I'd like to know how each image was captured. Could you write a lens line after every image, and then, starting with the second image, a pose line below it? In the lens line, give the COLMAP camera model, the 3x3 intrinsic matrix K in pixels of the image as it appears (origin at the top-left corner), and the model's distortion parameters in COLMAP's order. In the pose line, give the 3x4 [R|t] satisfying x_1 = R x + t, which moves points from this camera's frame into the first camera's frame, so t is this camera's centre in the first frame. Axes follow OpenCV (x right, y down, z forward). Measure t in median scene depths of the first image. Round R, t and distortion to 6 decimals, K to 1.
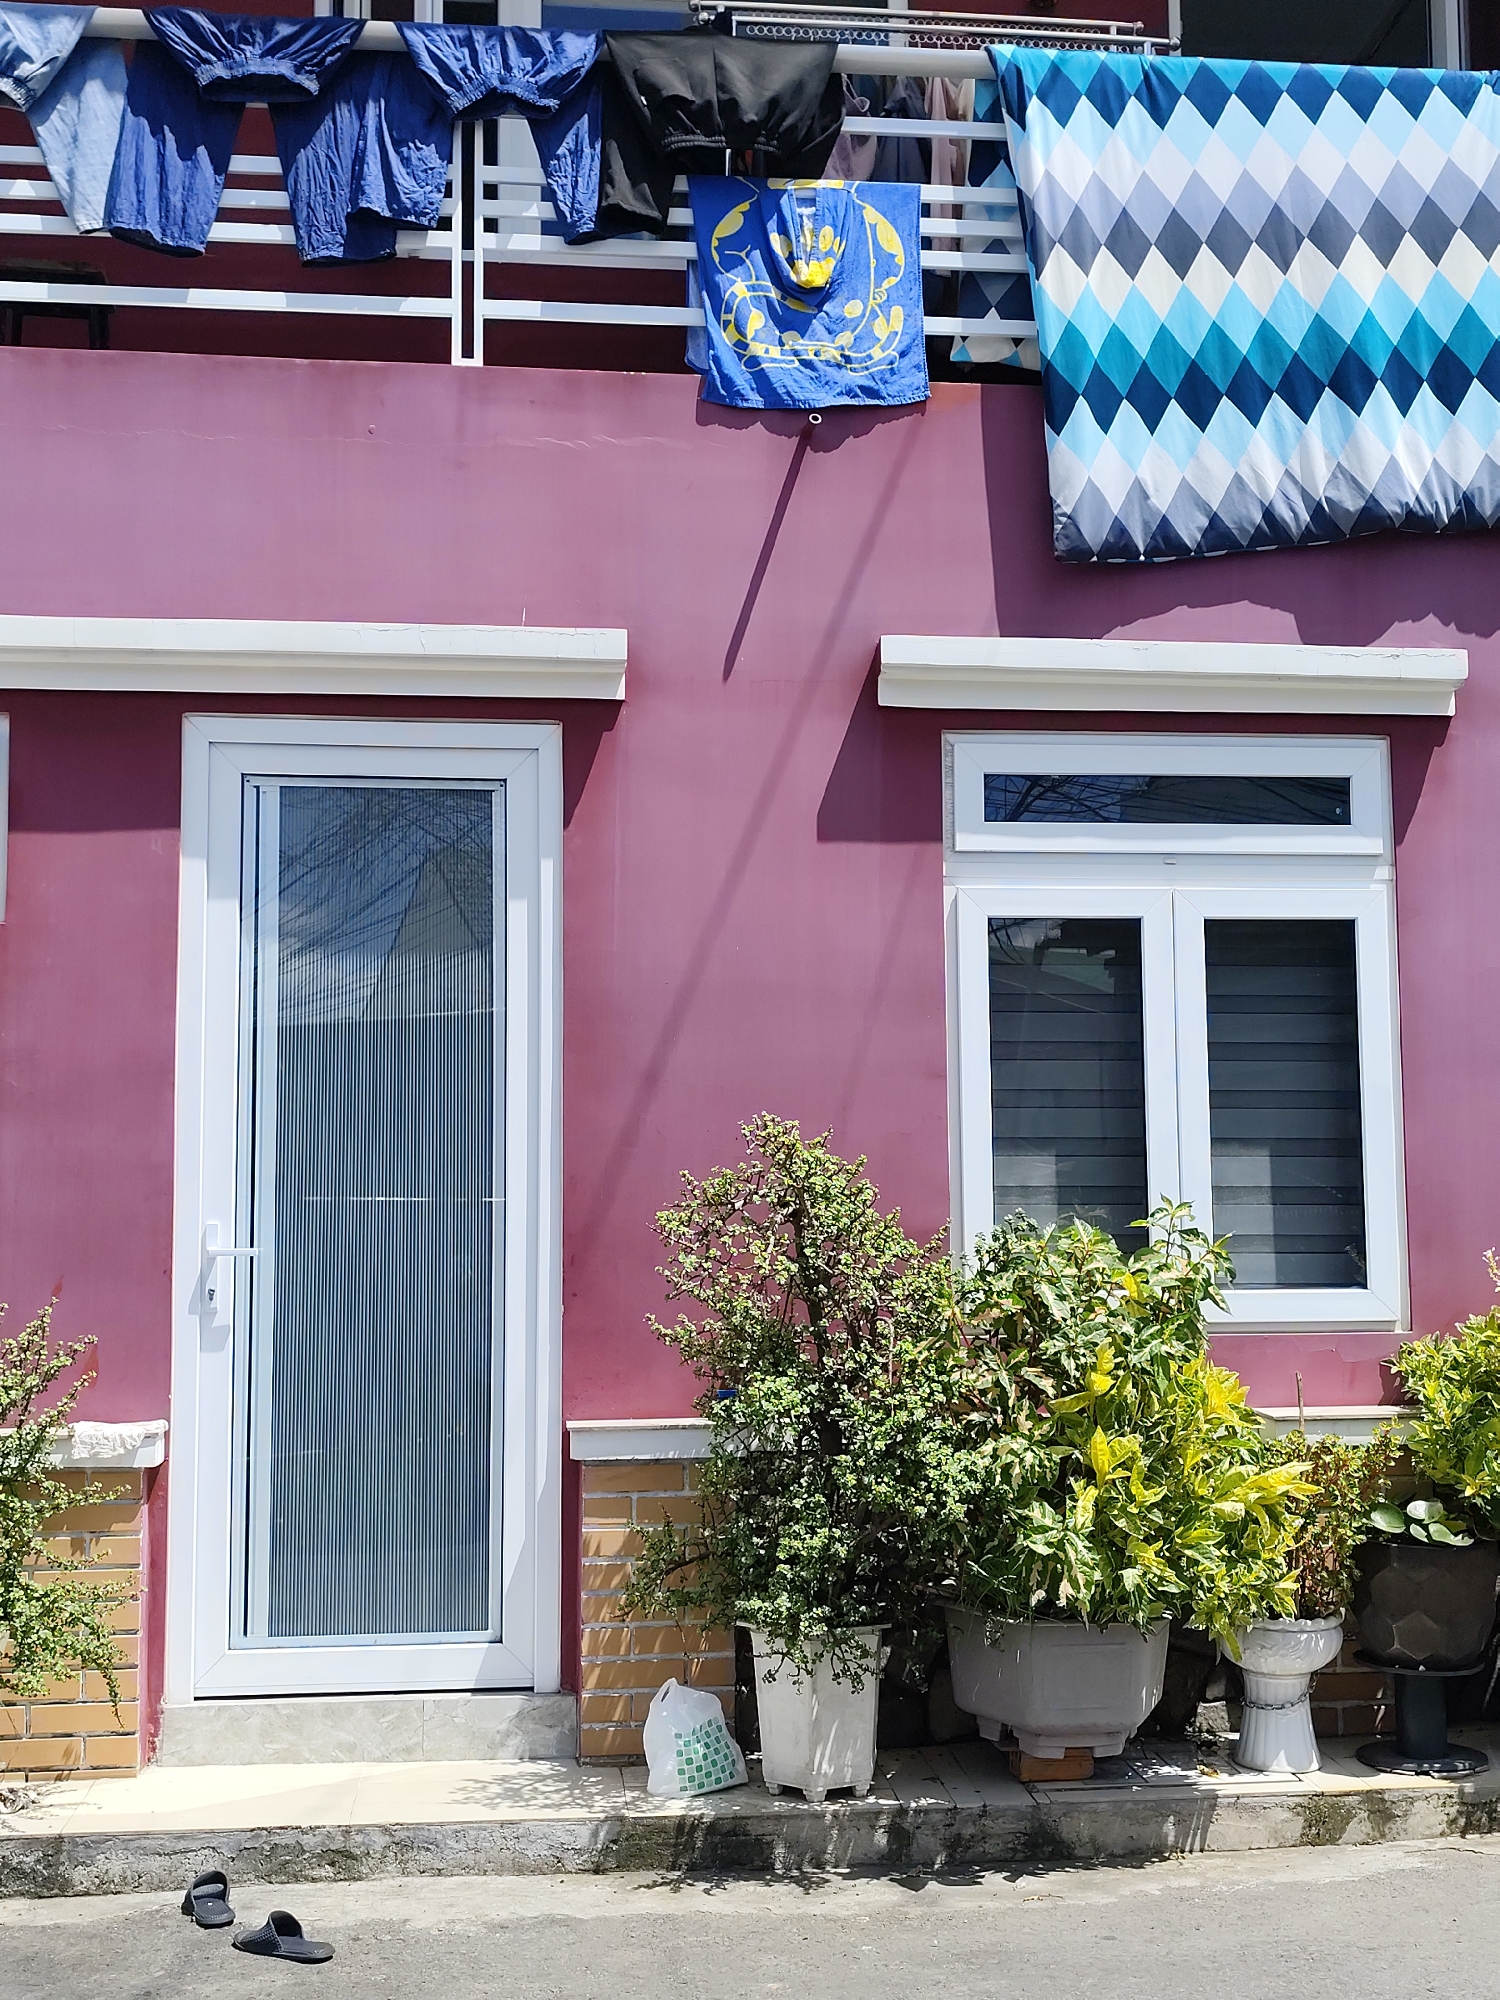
lens RADIAL K [[2346.7, 0, 750.0], [0, 2346.7, 1000.0], [0, 0, 1]] dist [0.140252, -0.408352]
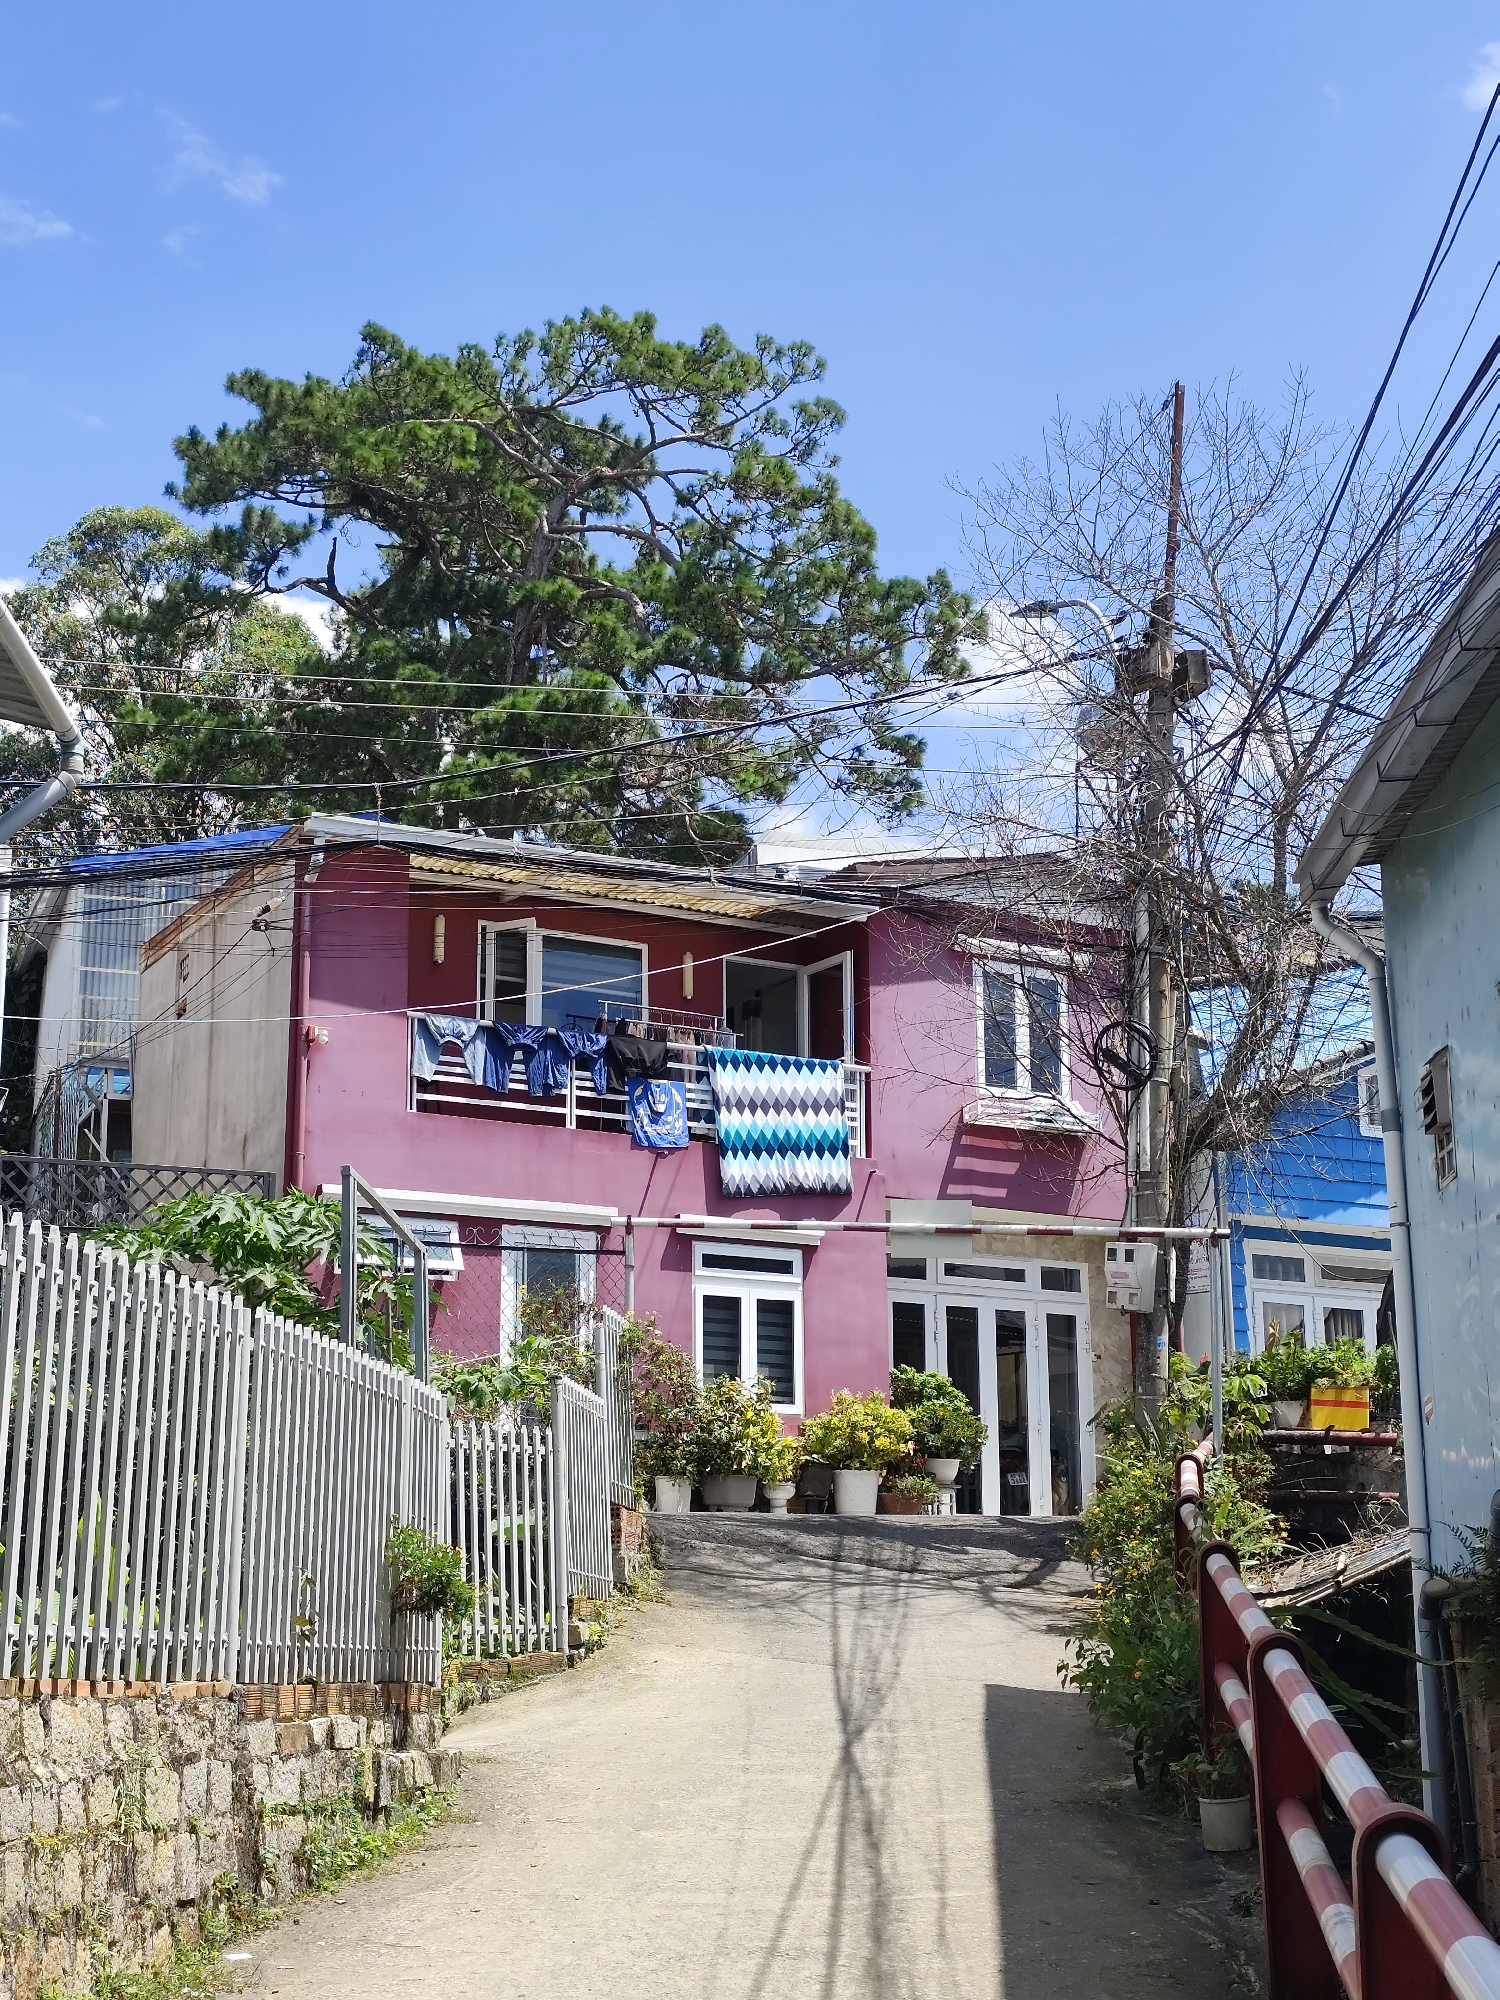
lens RADIAL K [[2478.5, 0, 750.0], [0, 2478.5, 1000.0], [0, 0, 1]] dist [-0.000407, -0.000604]
pose [[0.917310, 0.103745, 0.384420, -1.297595], [-0.043125, 0.985667, -0.163099, 0.131784], [-0.395831, 0.133034, 0.908636, -2.448004]]
